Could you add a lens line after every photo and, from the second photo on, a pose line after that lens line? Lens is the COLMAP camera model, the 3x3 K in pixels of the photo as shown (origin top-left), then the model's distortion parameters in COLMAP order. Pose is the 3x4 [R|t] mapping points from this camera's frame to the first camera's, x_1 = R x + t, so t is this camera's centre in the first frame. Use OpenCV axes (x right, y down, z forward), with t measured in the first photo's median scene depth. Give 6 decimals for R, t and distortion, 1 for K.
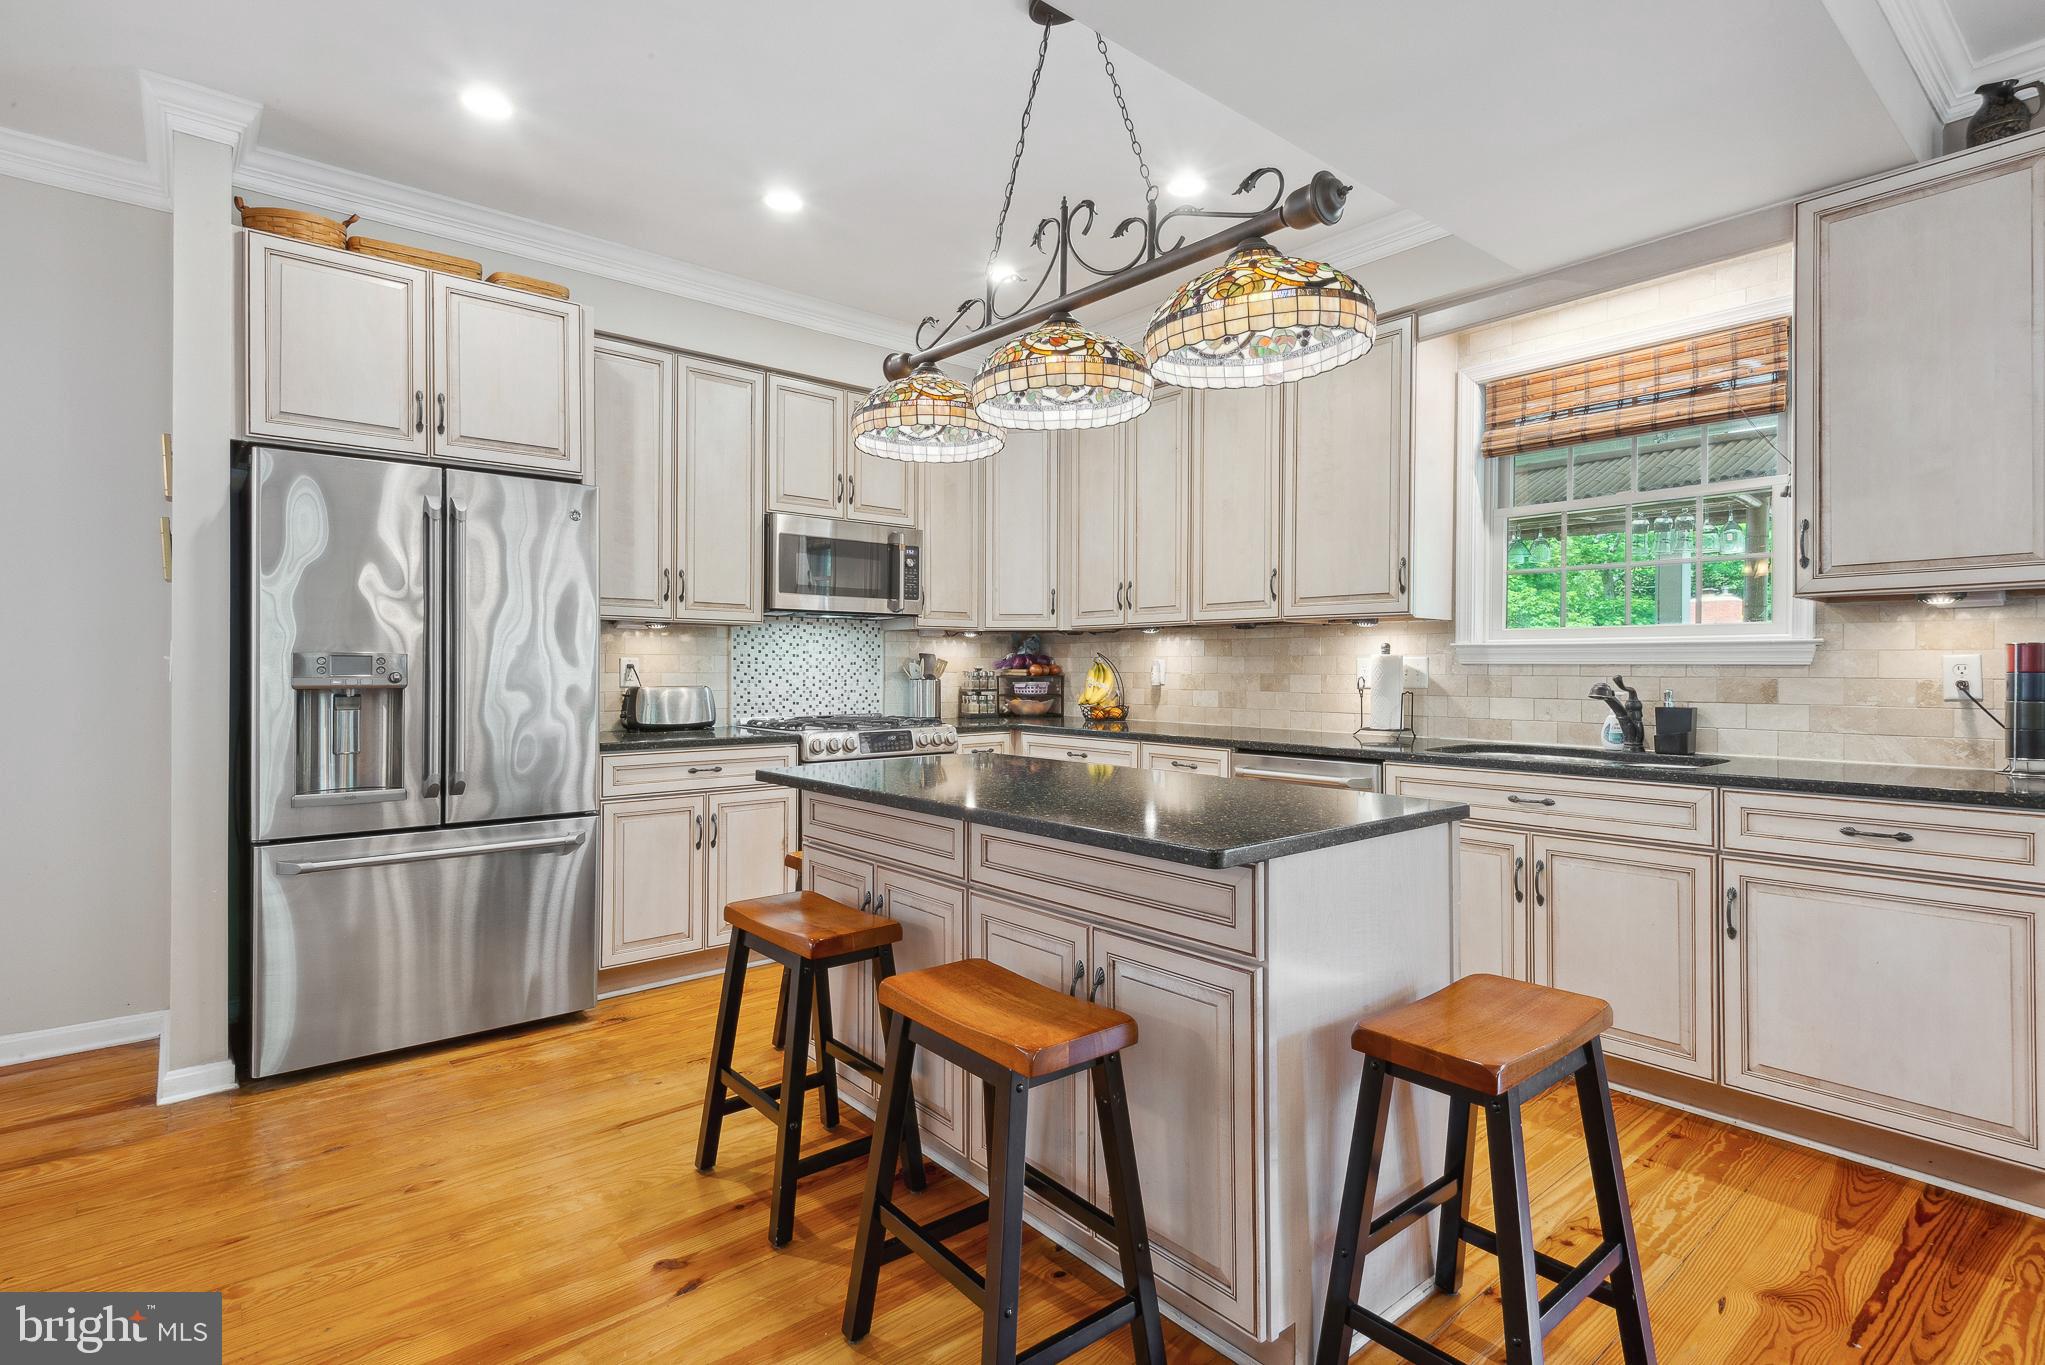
lens RADIAL K [[987.4, 0, 1025.1], [0, 987.4, 664.0], [0, 0, 1]] dist [0.044705, -0.032696]
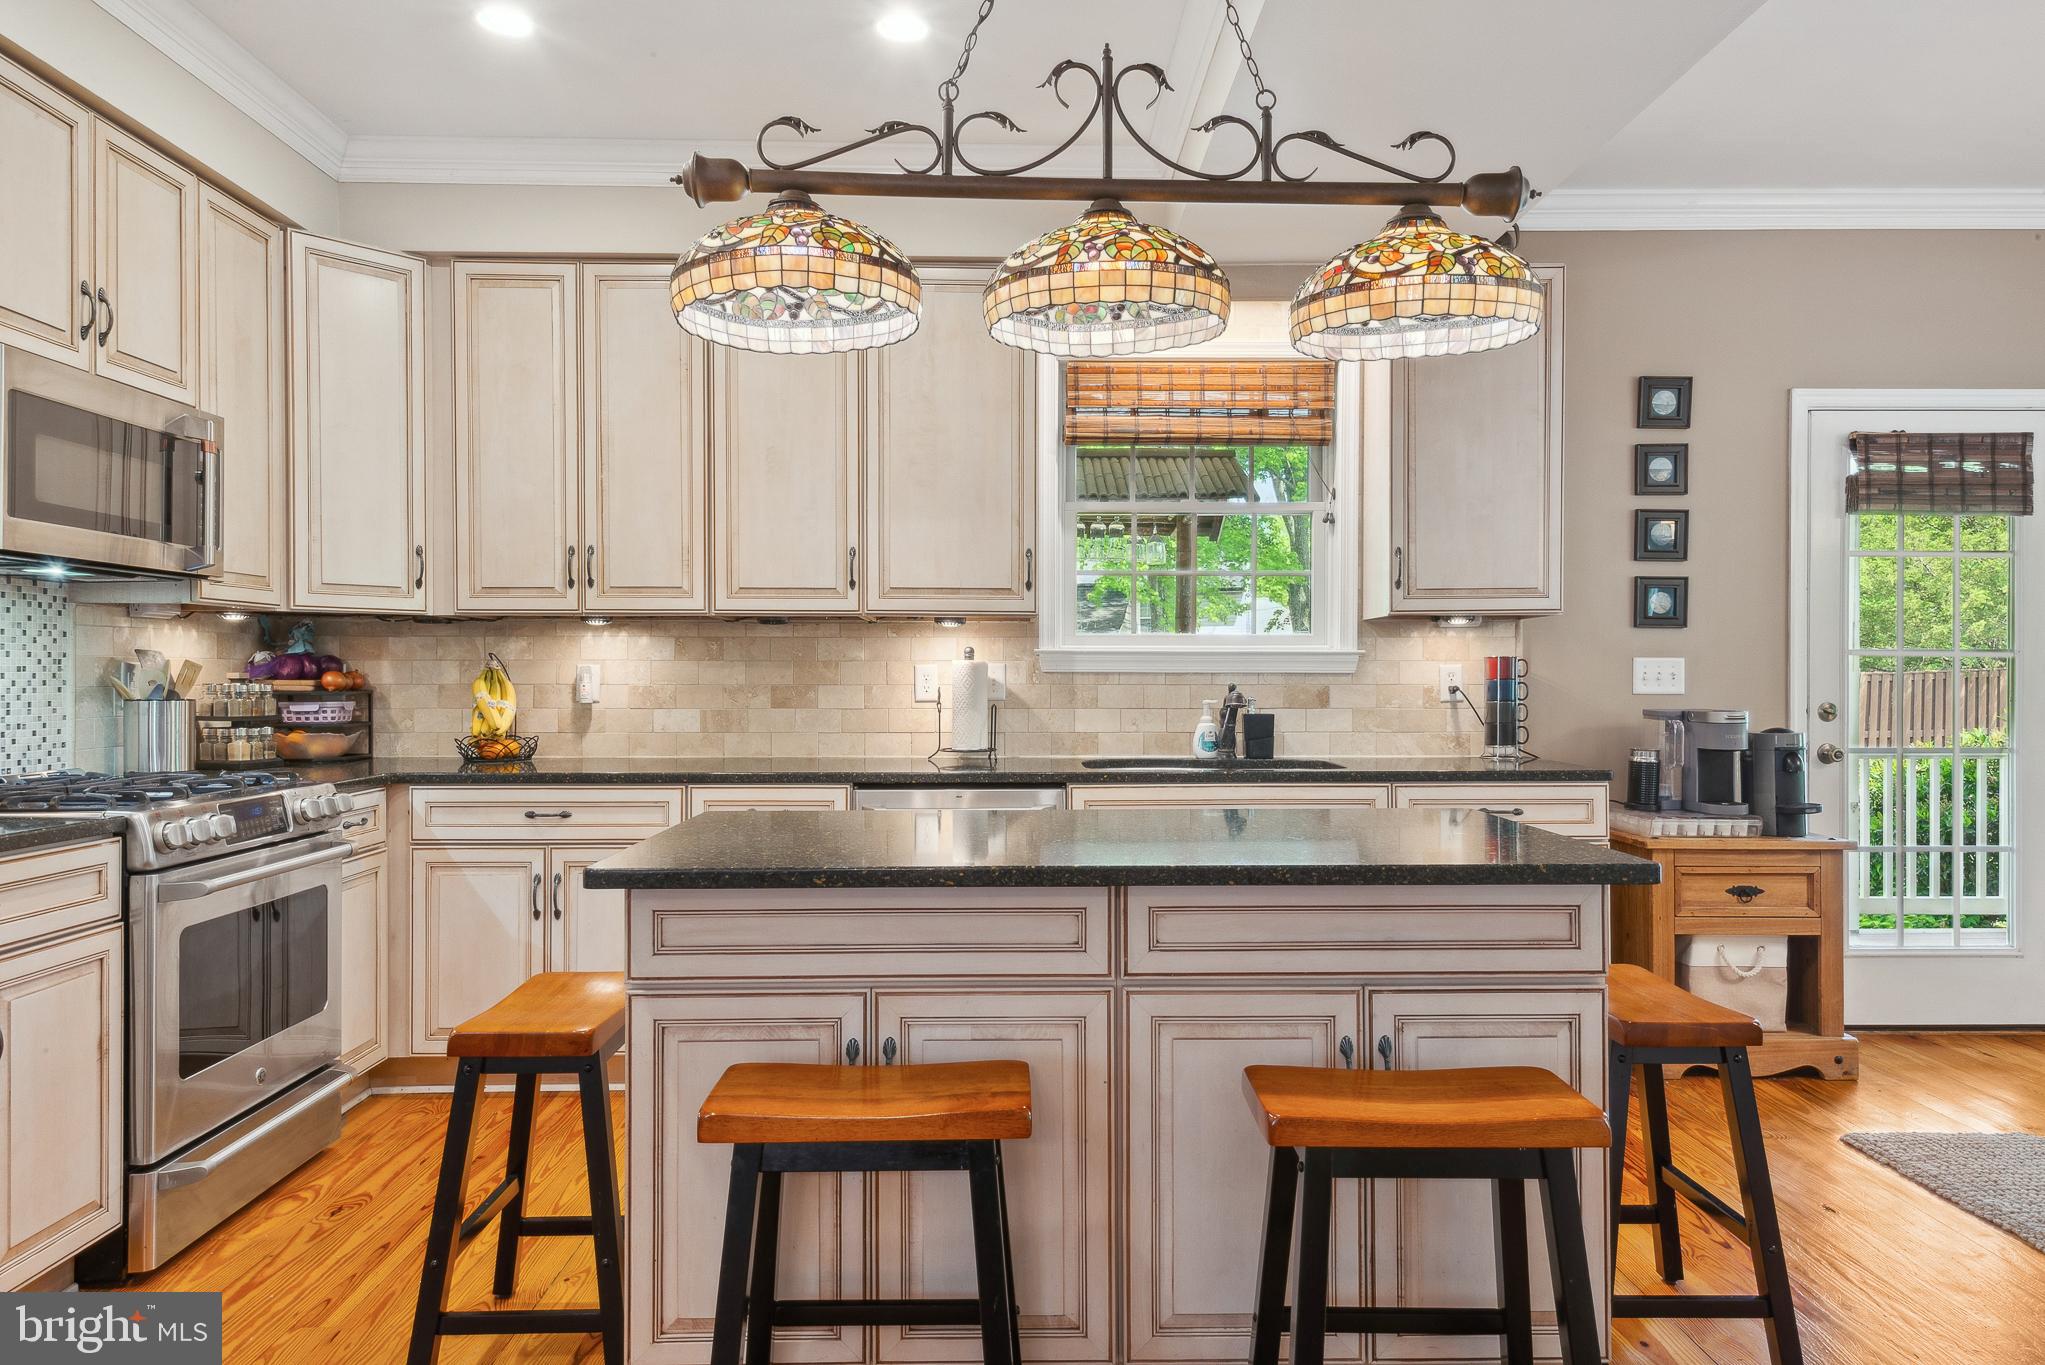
lens RADIAL K [[1329.0, 0, 1028.1], [0, 1329.0, 686.3], [0, 0, 1]] dist [0.040340, -0.022757]
pose [[0.633500, -0.007576, 0.773705, -0.460536], [-0.001831, 0.999935, 0.011291, -0.000636], [-0.773740, -0.008570, 0.633445, 0.243116]]
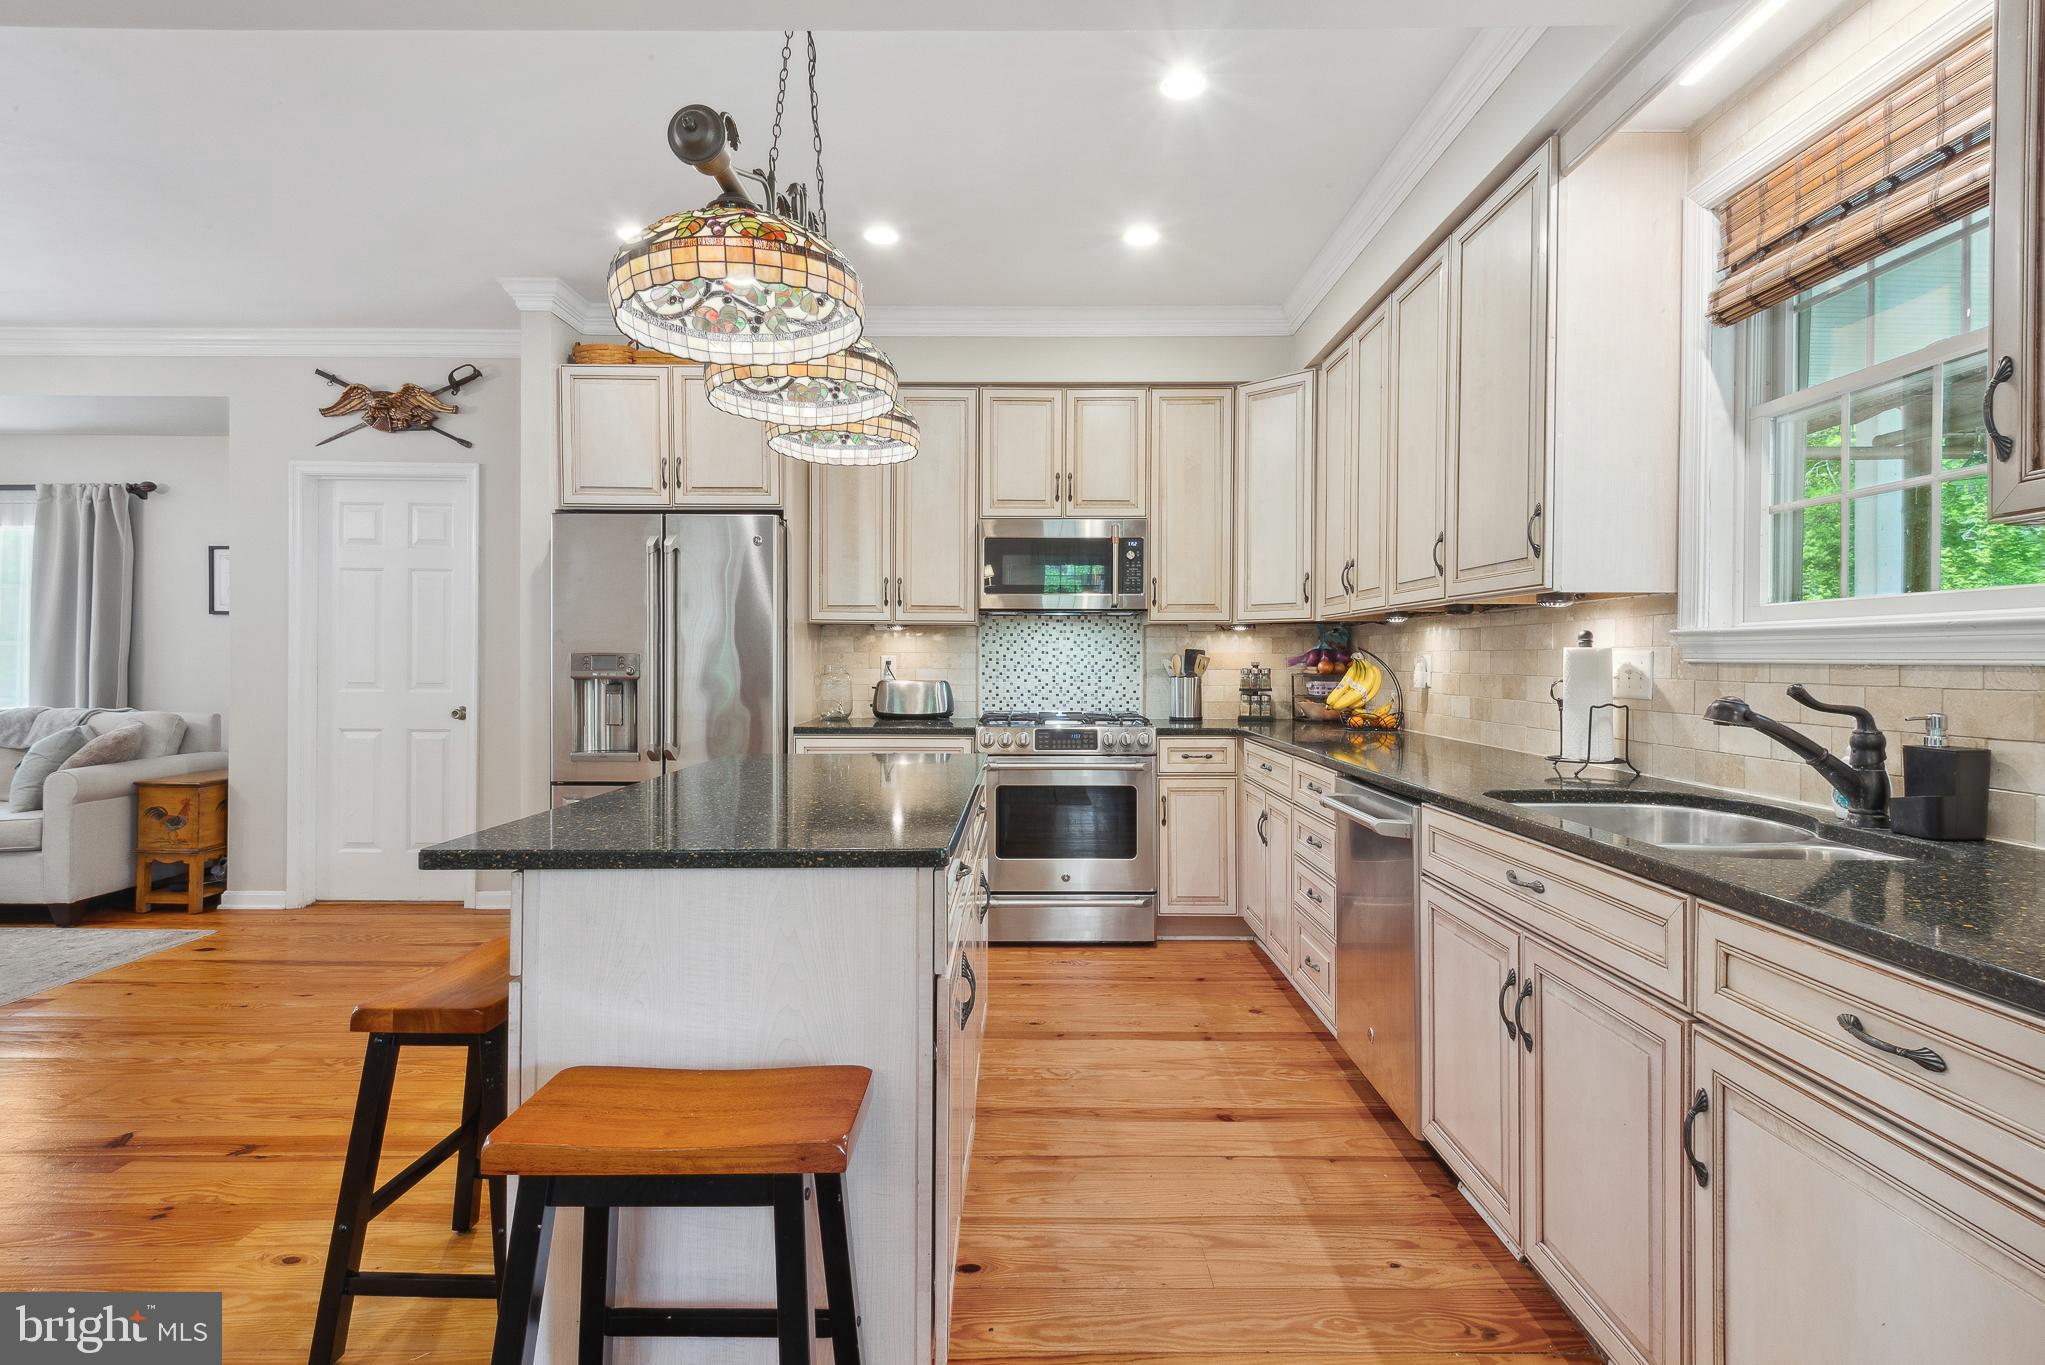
lens RADIAL K [[987.4, 0, 1025.1], [0, 987.4, 664.0], [0, 0, 1]] dist [0.044705, -0.032696]
pose [[0.762948, 0.002830, -0.646454, 0.496496], [0.001409, 0.999981, 0.006041, -0.003260], [0.646459, -0.005520, 0.762929, 0.234090]]
